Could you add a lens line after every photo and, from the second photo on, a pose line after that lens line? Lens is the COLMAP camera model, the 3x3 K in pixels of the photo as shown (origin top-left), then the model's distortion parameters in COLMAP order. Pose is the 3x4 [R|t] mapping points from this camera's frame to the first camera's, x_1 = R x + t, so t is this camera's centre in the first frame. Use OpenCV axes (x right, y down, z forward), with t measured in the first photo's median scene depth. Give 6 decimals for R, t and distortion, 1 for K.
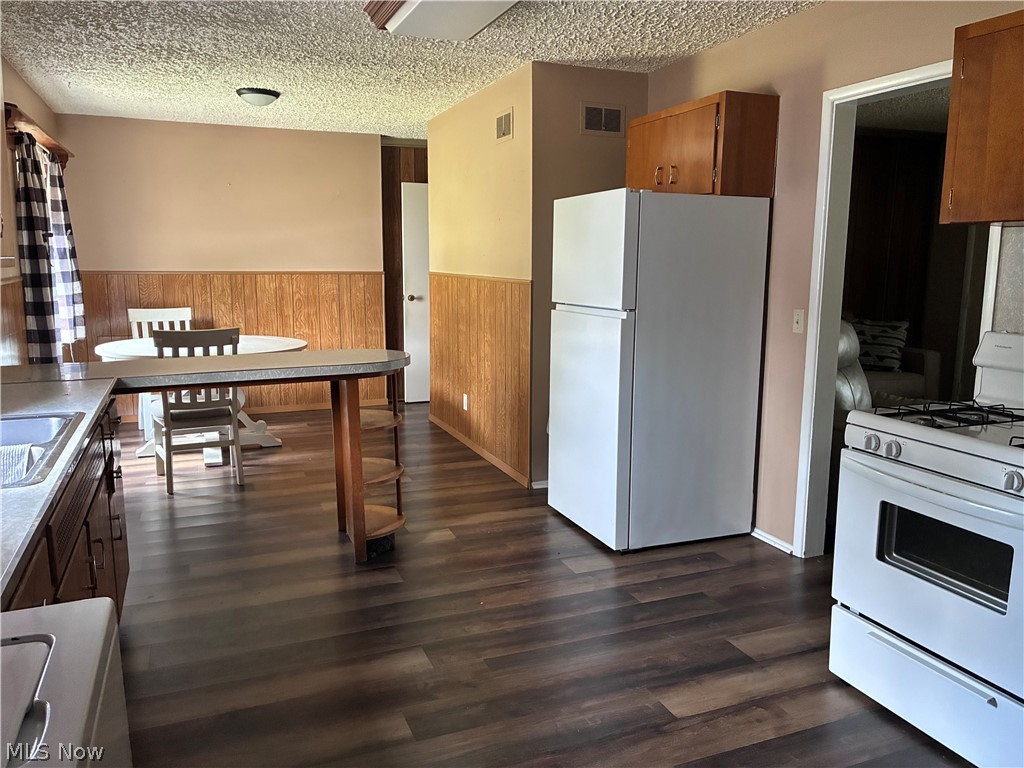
lens RADIAL K [[781.7, 0, 515.5], [0, 781.7, 385.8], [0, 0, 1]] dist [0.042625, -0.054630]
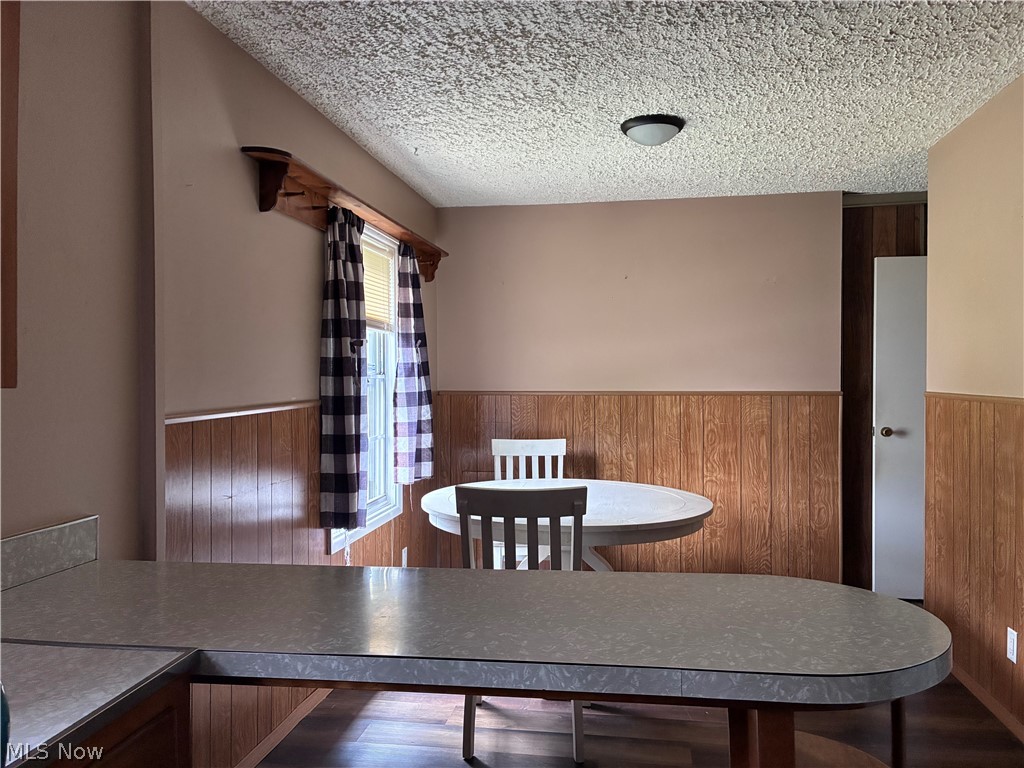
lens RADIAL K [[781.7, 0, 515.5], [0, 781.7, 385.8], [0, 0, 1]] dist [0.042625, -0.054630]
pose [[0.855554, -0.001626, -0.517711, -0.075649], [-0.075302, 0.988970, -0.127547, -0.056964], [0.512208, 0.148108, 0.845994, 0.374017]]
